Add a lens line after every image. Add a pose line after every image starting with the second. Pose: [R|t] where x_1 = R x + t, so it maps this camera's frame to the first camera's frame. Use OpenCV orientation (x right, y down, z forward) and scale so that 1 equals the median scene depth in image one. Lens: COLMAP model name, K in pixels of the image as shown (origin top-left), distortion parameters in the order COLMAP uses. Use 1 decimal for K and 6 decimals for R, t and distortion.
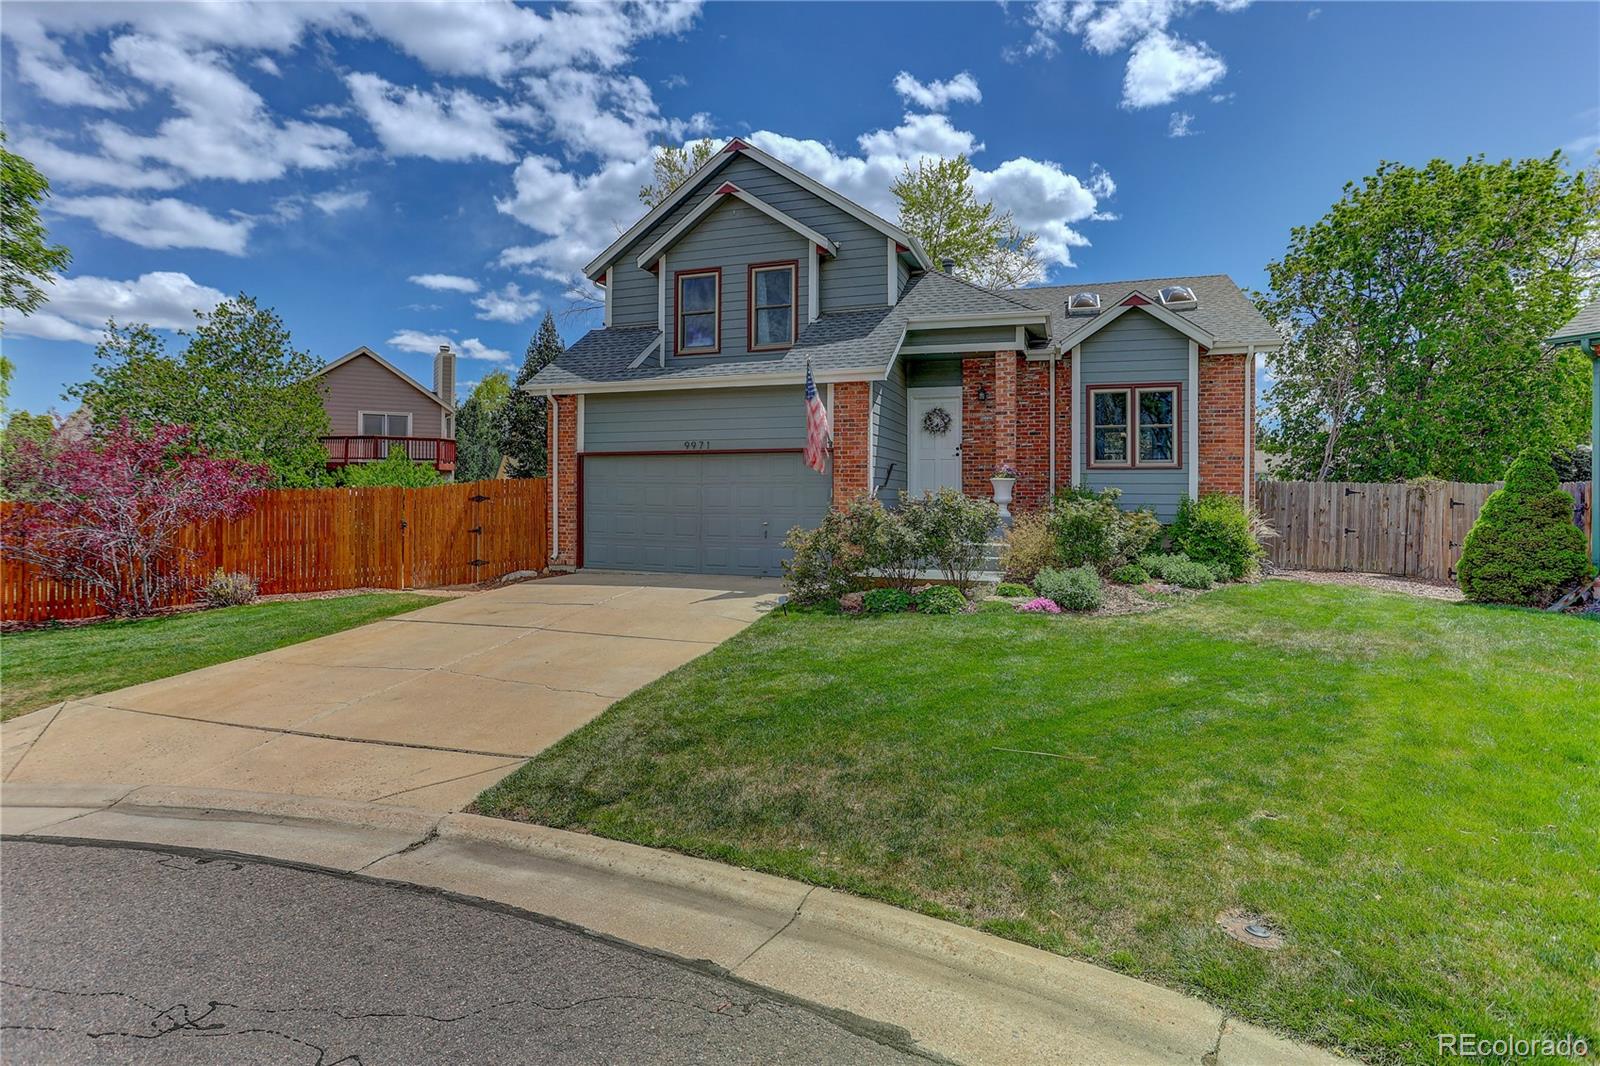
lens RADIAL K [[845.4, 0, 767.4], [0, 845.4, 501.9], [0, 0, 1]] dist [-0.006748, 0.000033]
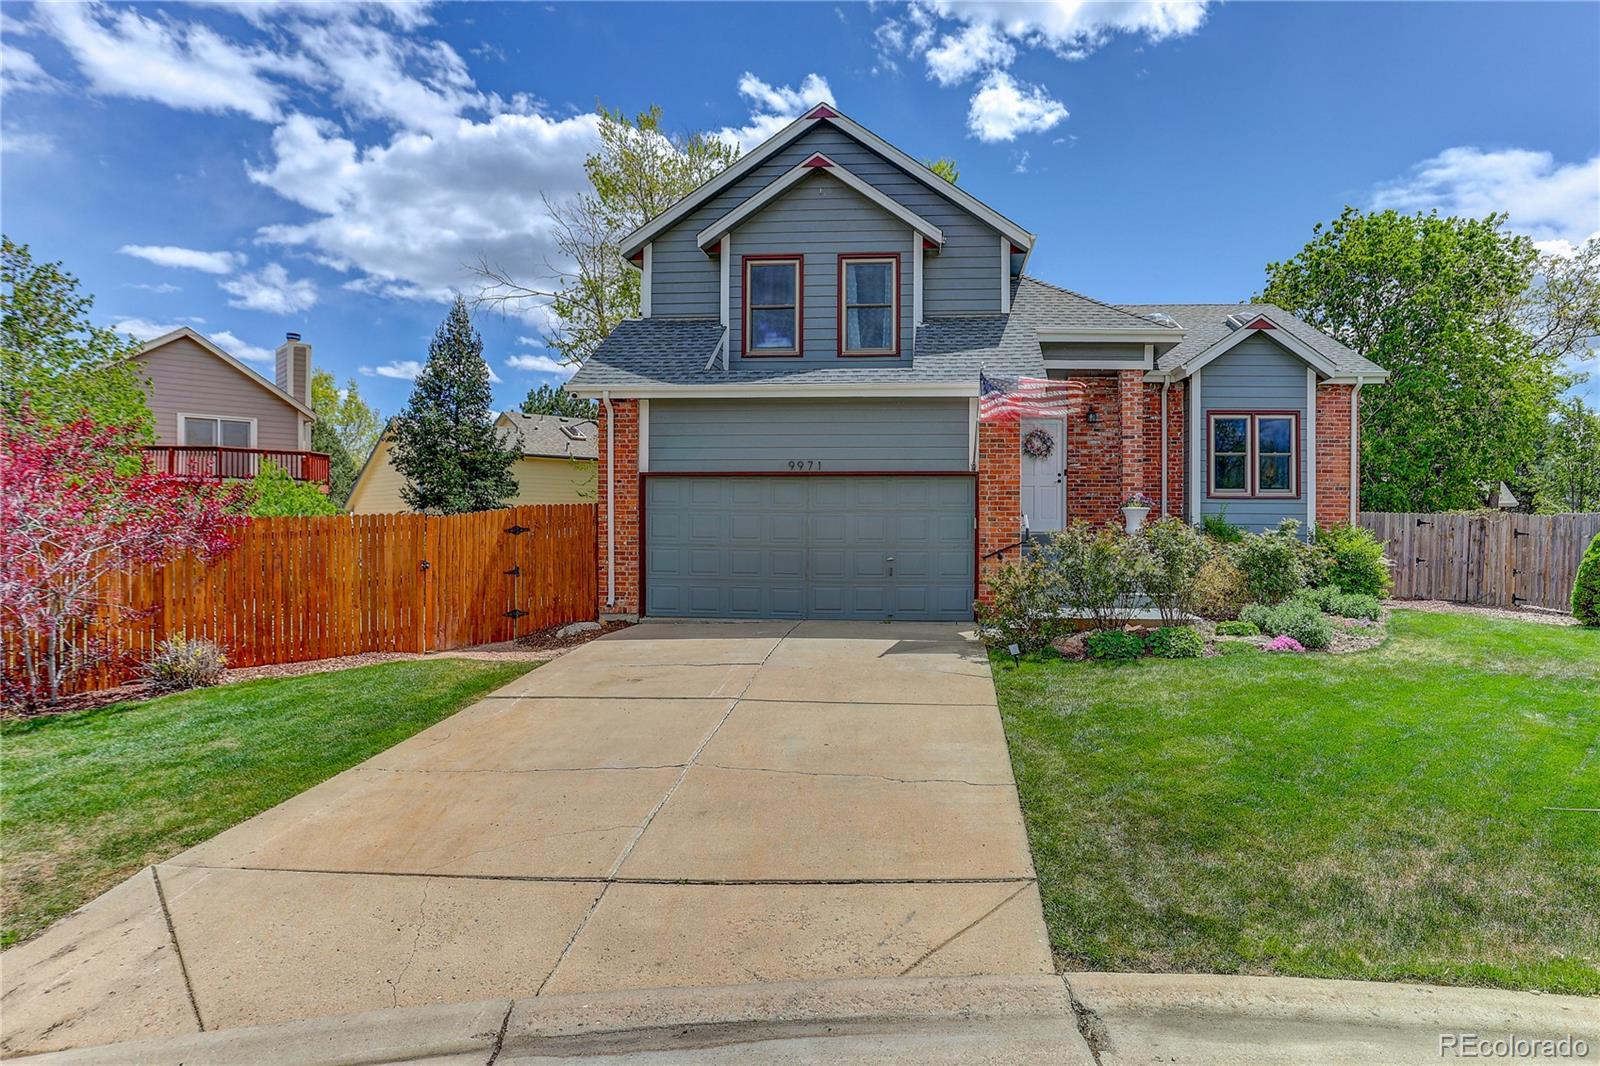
lens RADIAL K [[890.1, 0, 800.0], [0, 890.1, 533.0], [0, 0, 1]] dist [-0.028327, 0.016764]
pose [[0.961574, -0.002602, 0.274532, -0.309433], [0.001099, 0.999984, 0.005629, -0.005346], [-0.274542, -0.005111, 0.961561, 0.151949]]
